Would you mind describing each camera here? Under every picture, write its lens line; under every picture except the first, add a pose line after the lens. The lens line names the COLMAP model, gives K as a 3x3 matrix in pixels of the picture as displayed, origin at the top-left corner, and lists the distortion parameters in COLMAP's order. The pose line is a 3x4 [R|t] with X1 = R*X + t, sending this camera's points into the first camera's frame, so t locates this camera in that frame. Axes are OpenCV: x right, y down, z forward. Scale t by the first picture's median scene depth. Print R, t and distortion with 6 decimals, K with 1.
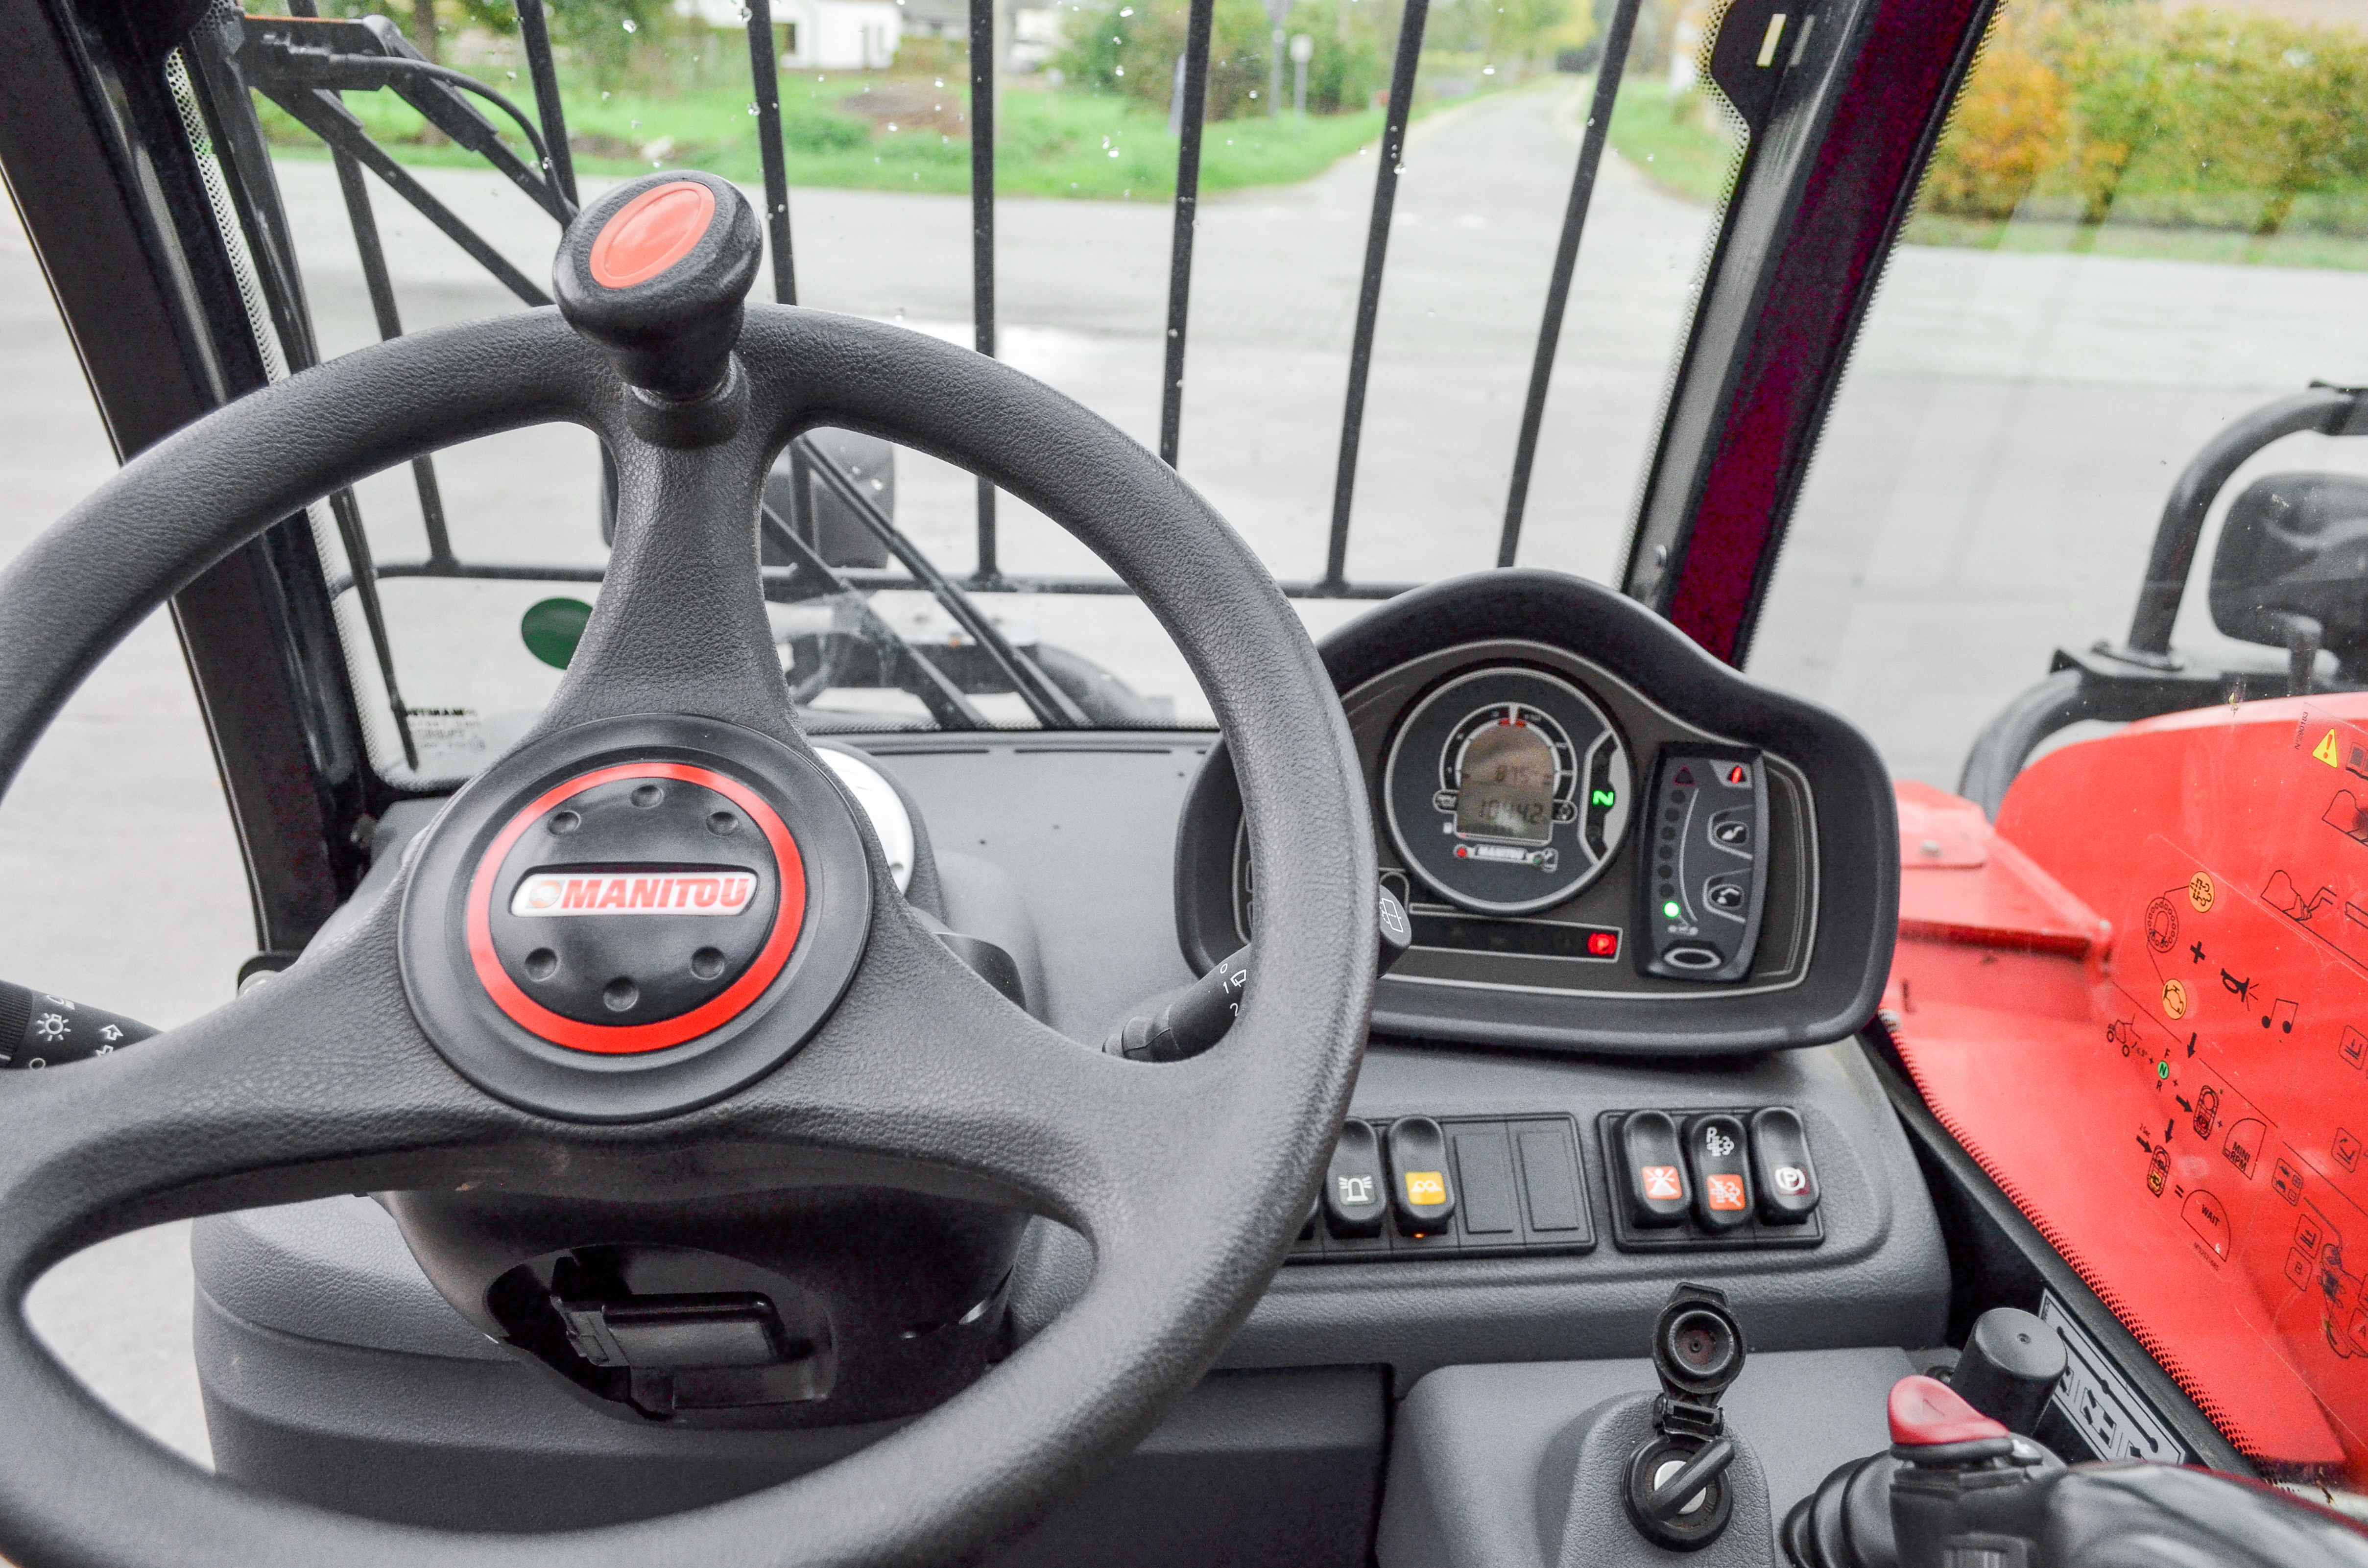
lens RADIAL K [[1908.1, 0, 1184.0], [0, 1908.1, 784.0], [0, 0, 1]] dist [-0.013368, 0.001059]
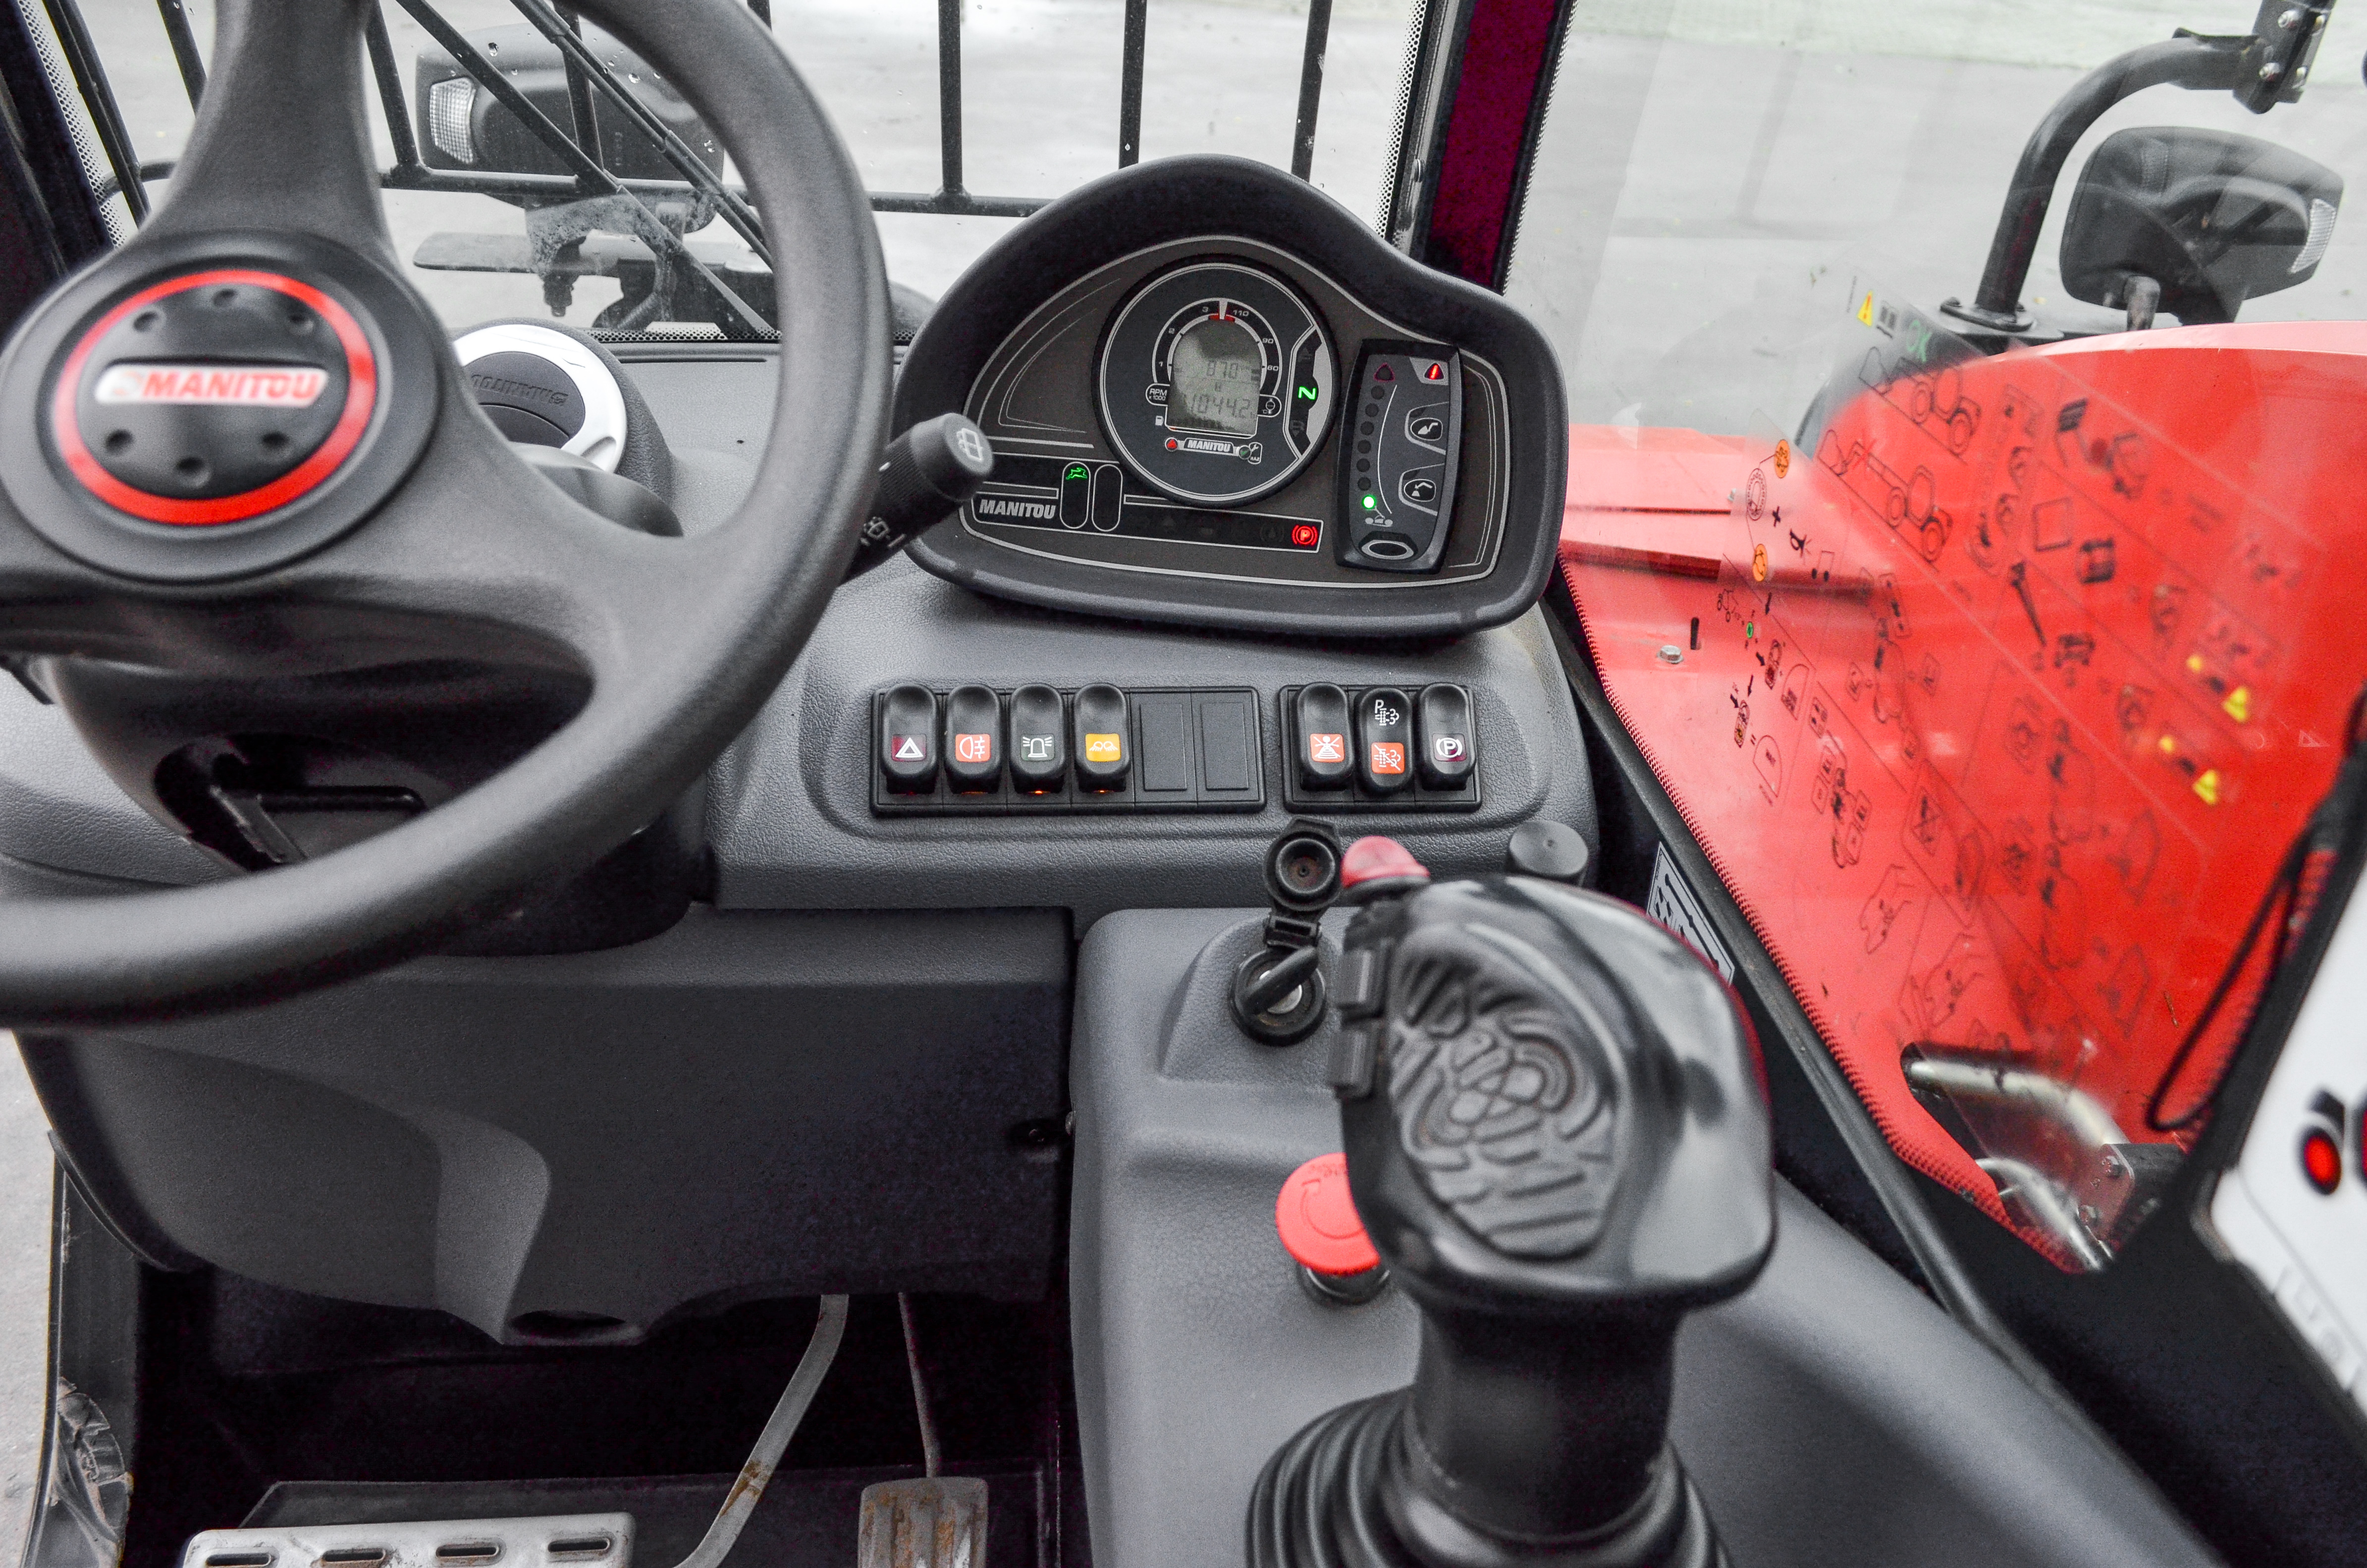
lens RADIAL K [[1926.7, 0, 1183.5], [0, 1926.7, 784.0], [0, 0, 1]] dist [-0.007954, -0.000155]
pose [[0.999763, 0.012973, 0.017466, 0.138056], [-0.015515, 0.987898, 0.154325, 0.057563], [-0.015252, -0.154559, 0.987866, -0.070418]]
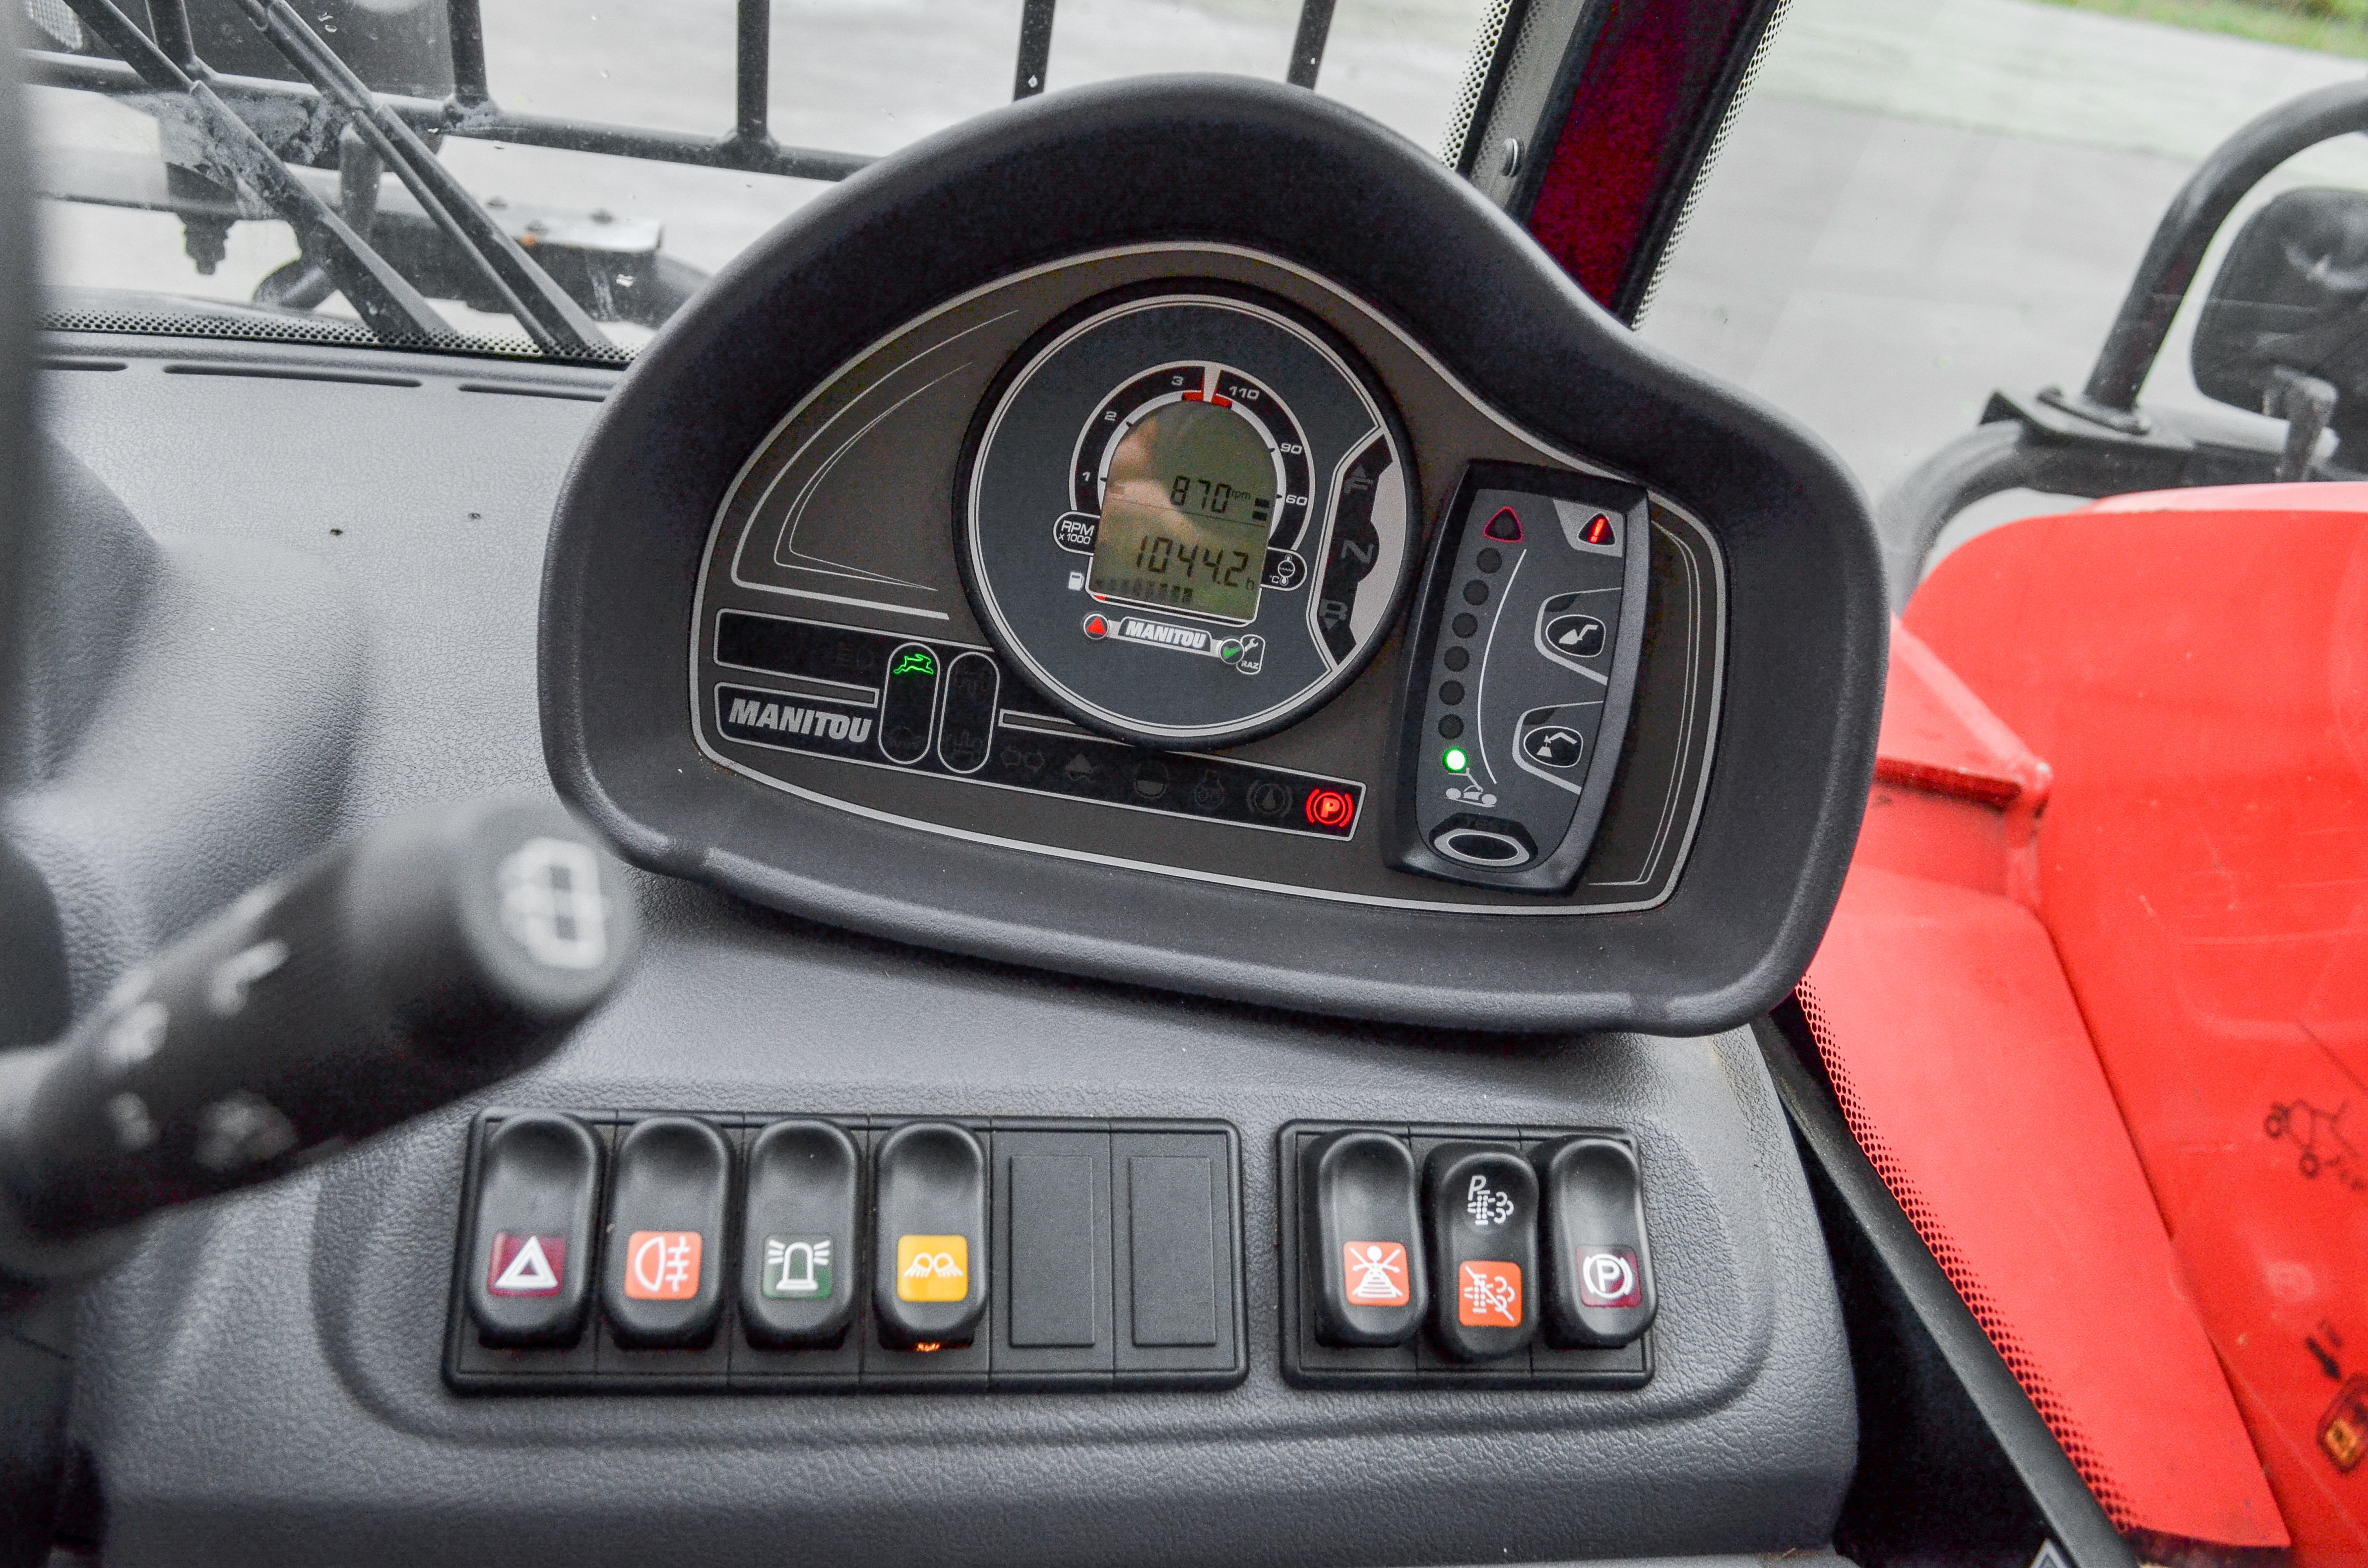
lens RADIAL K [[1968.2, 0, 1116.1], [0, 1968.2, 796.0], [0, 0, 1]] dist [-0.014351, -0.005169]
pose [[0.994582, 0.075063, 0.071919, 0.115482], [-0.085579, 0.983961, 0.156514, -0.006127], [-0.059018, -0.161821, 0.985054, 0.433742]]
